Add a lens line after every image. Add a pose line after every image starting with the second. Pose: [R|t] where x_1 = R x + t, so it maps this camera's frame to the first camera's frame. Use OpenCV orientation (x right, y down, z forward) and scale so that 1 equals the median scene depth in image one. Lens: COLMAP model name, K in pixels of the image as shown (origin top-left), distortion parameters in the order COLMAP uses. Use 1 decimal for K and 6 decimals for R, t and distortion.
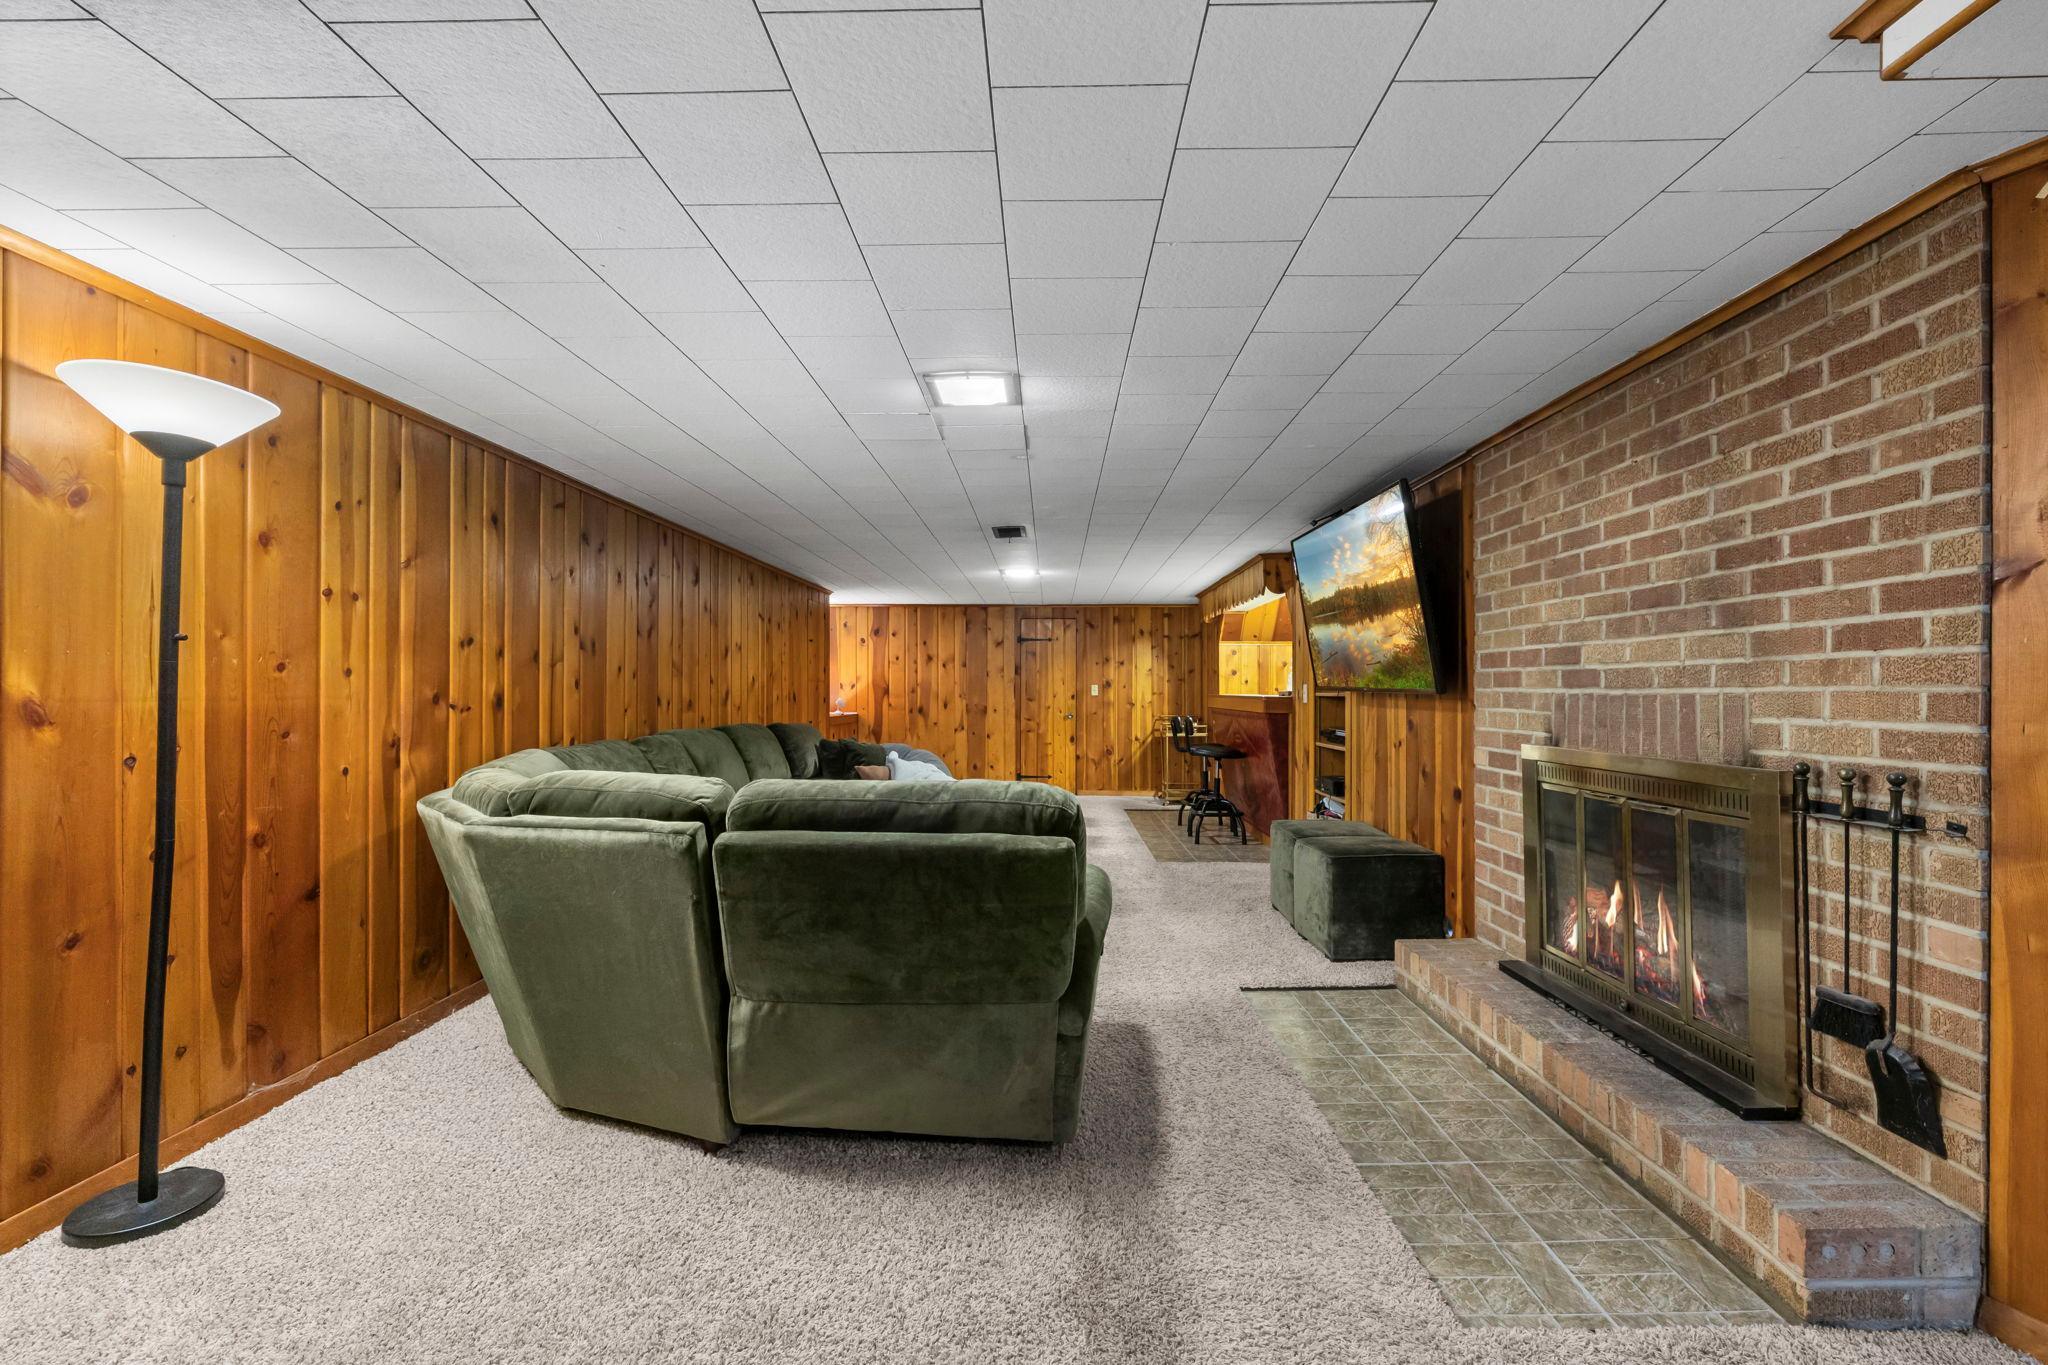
lens RADIAL K [[856.3, 0, 1029.1], [0, 856.3, 685.2], [0, 0, 1]] dist [-0.002357, 0.000670]
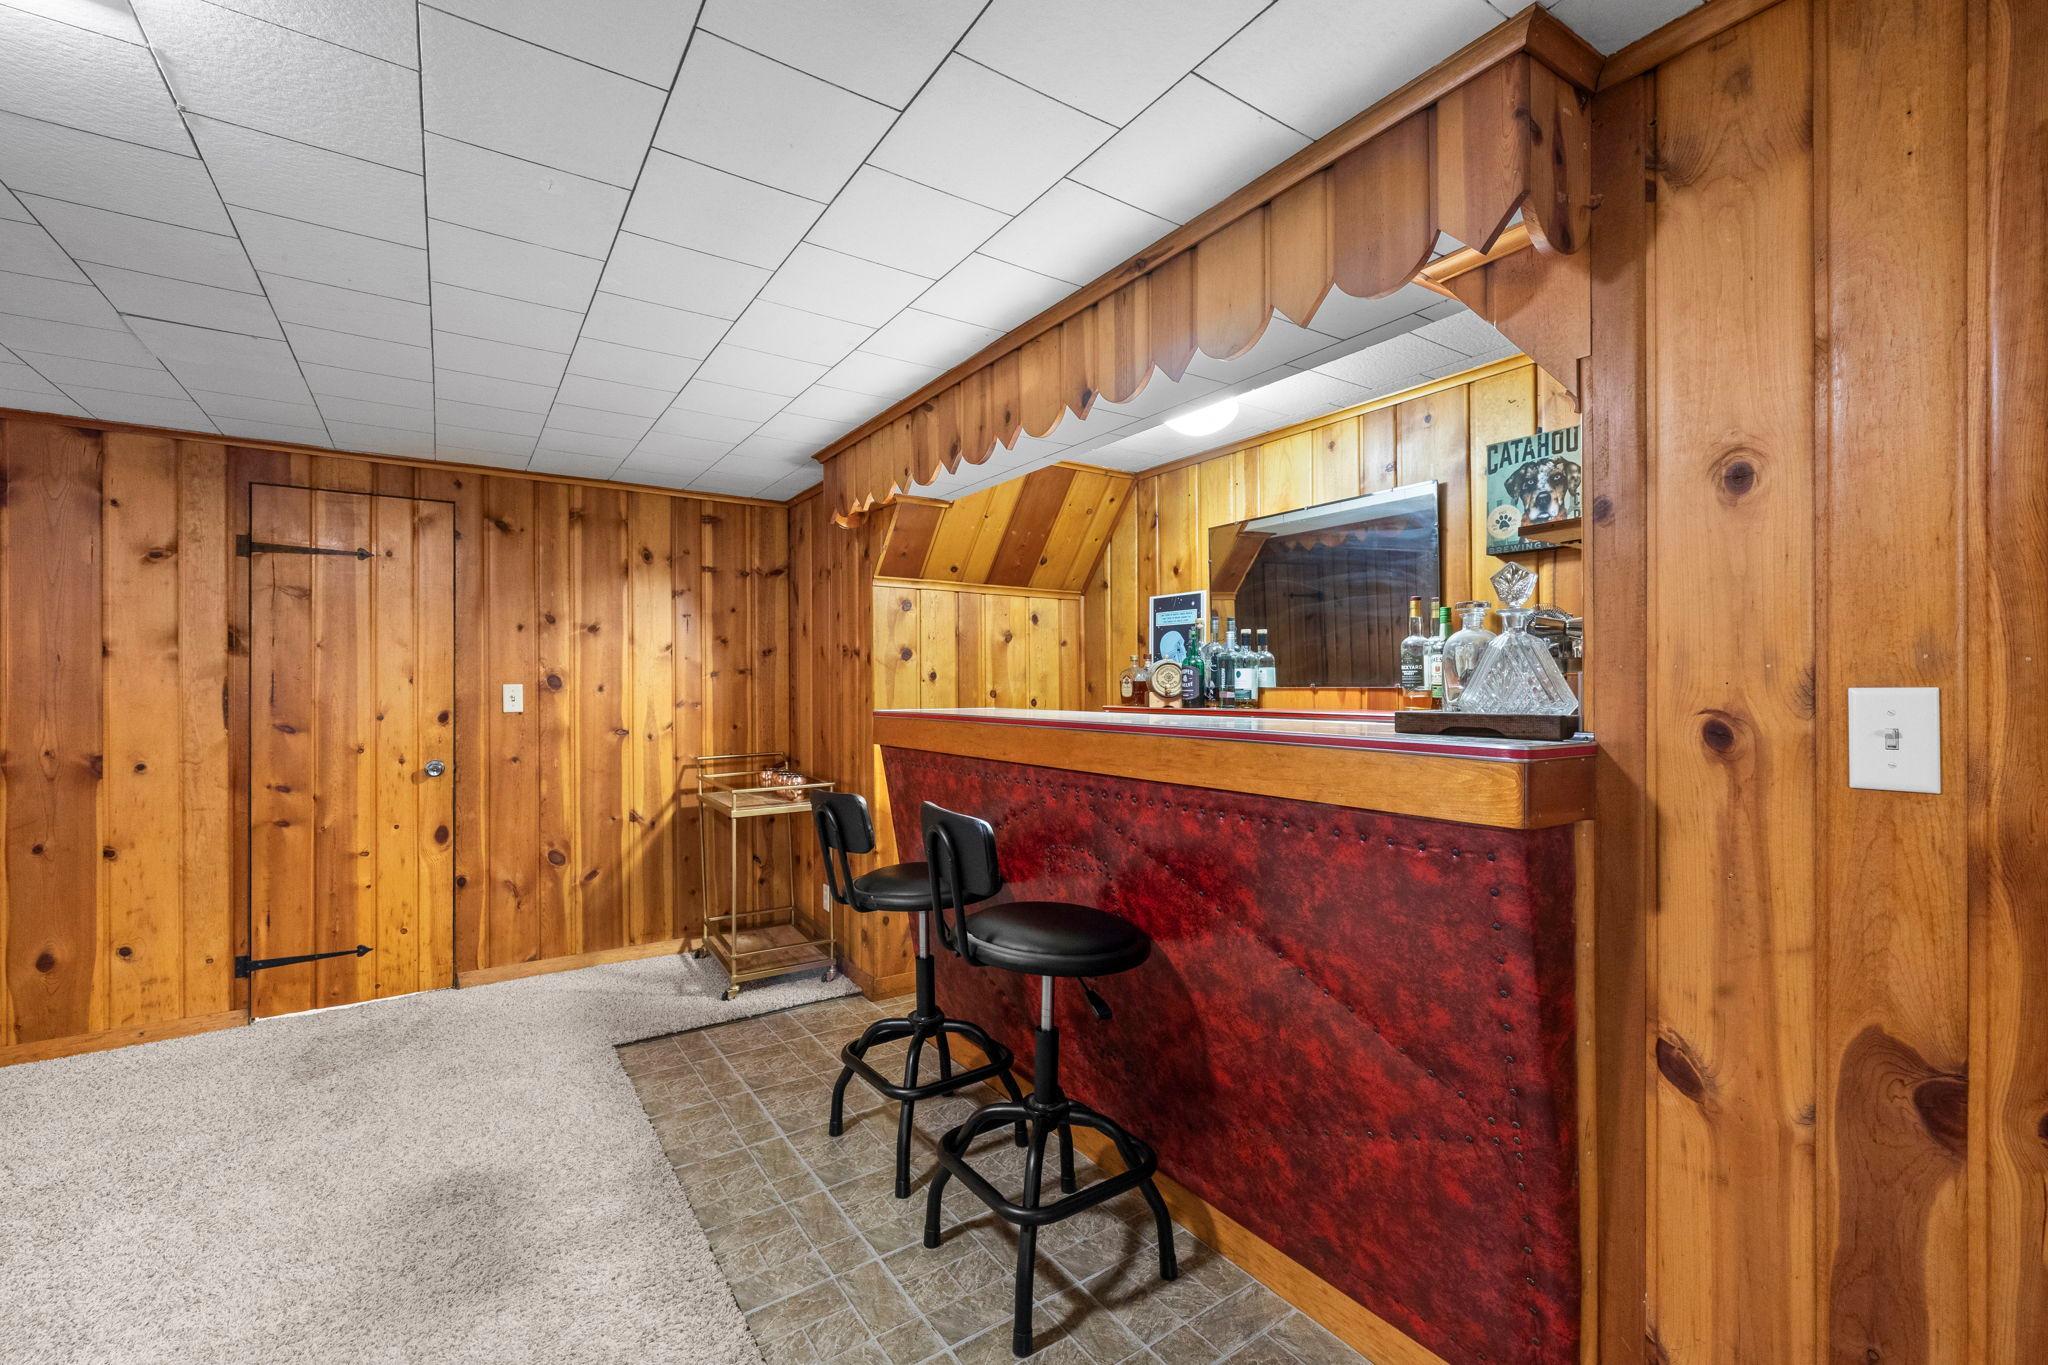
lens RADIAL K [[856.3, 0, 1029.4], [0, 856.3, 681.7], [0, 0, 1]] dist [-0.002357, 0.000670]
pose [[0.805586, -0.002324, 0.592474, 0.036507], [0.001531, 0.999997, 0.001841, -0.001697], [-0.592477, -0.000576, 0.805587, 0.563320]]
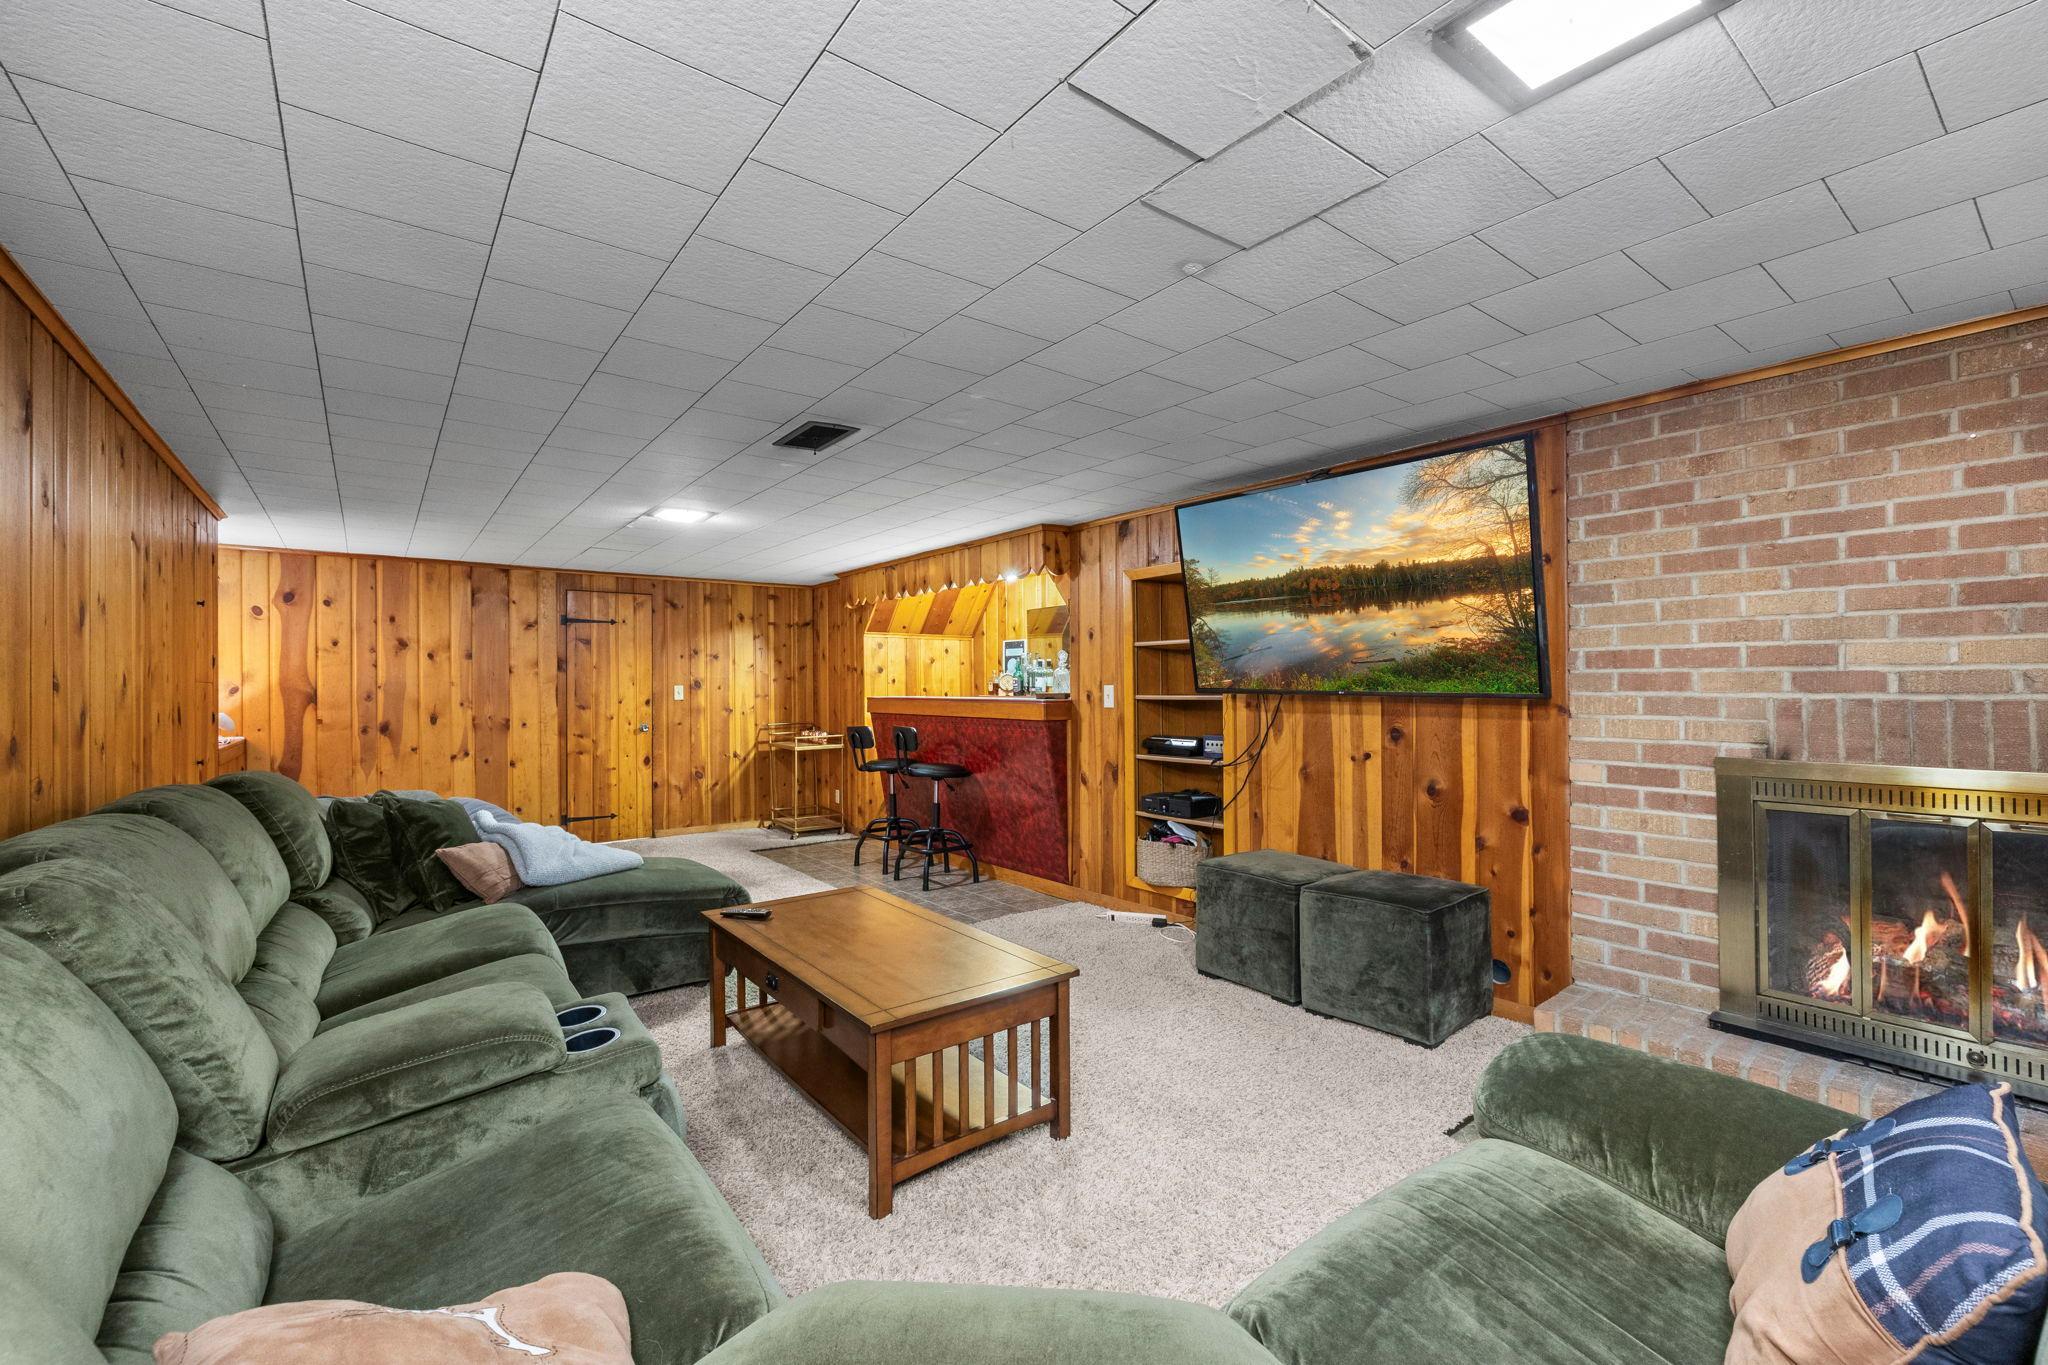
lens RADIAL K [[856.3, 0, 1018.1], [0, 856.3, 684.0], [0, 0, 1]] dist [-0.002357, 0.000670]
pose [[0.779764, -0.005321, 0.626051, -0.158107], [0.003726, 0.999986, 0.003858, -0.003387], [-0.626062, -0.000676, 0.779773, 0.240201]]
